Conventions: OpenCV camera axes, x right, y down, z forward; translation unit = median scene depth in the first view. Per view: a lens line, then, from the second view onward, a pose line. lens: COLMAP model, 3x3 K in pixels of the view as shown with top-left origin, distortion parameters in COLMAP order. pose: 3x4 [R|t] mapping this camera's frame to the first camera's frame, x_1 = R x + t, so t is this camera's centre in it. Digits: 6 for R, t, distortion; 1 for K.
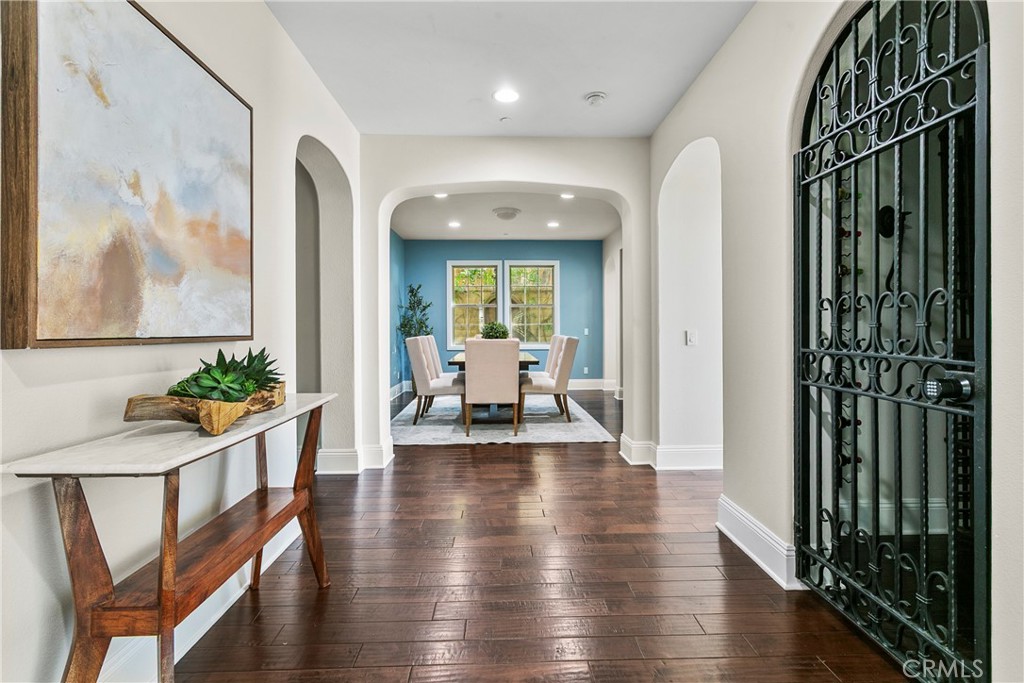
lens RADIAL K [[489.0, 0, 513.0], [0, 489.0, 334.1], [0, 0, 1]] dist [-0.000861, 0.000117]
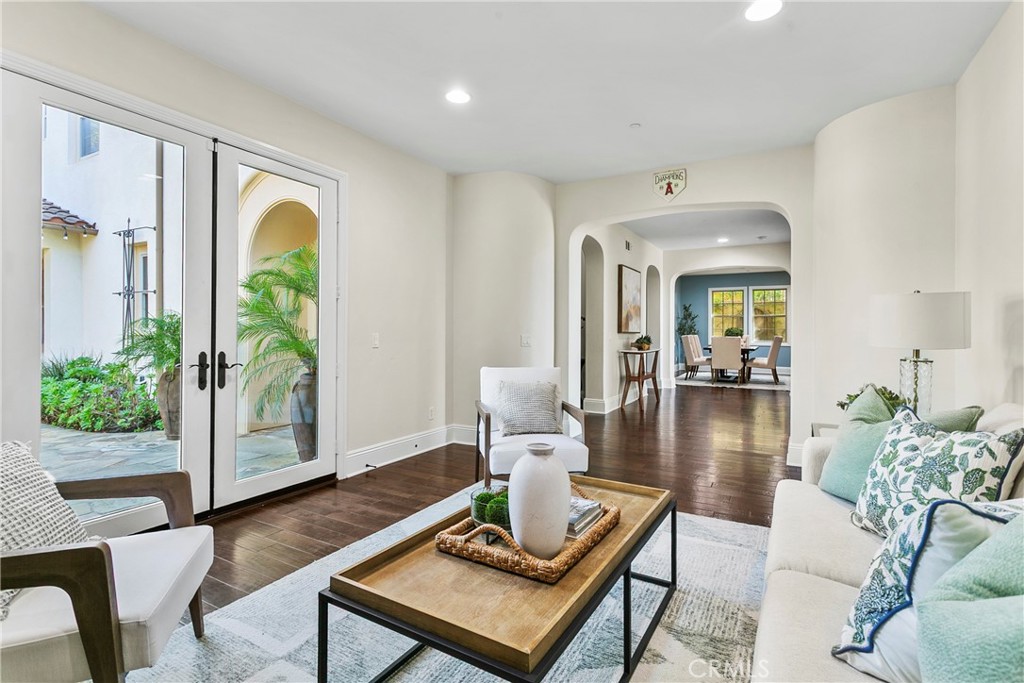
lens RADIAL K [[489.0, 0, 510.1], [0, 489.0, 335.4], [0, 0, 1]] dist [-0.000861, 0.000117]
pose [[0.851358, 0.005058, -0.524561, 0.180350], [-0.007090, 0.999973, -0.001865, 0.013450], [0.524538, 0.005307, 0.851371, -0.829208]]
